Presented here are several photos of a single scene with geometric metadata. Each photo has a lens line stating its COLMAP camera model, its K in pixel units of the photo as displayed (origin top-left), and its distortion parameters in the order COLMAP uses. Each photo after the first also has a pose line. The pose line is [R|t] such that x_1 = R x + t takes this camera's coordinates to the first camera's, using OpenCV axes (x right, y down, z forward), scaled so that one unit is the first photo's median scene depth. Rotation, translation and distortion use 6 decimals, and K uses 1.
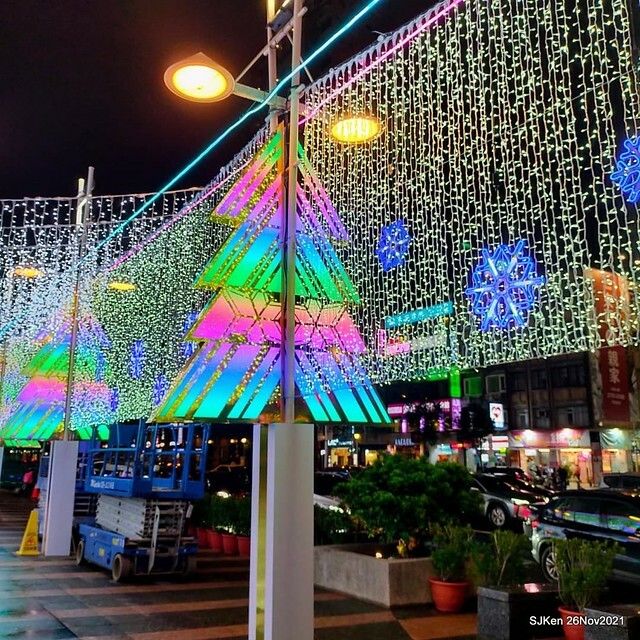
lens RADIAL K [[617.5, 0, 320.0], [0, 617.5, 320.0], [0, 0, 1]] dist [0.019001, 0.002564]
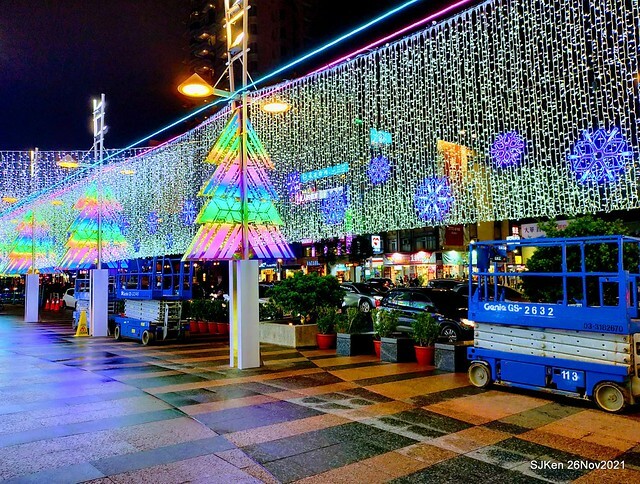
lens RADIAL K [[480.9, 0, 320.0], [0, 480.9, 242.0], [0, 0, 1]] dist [0.011225, -0.000586]
pose [[0.989705, -0.017973, 0.141987, -0.020016], [-0.003538, 0.988707, 0.149818, -0.087693], [-0.143076, -0.148778, 0.978465, -0.404857]]
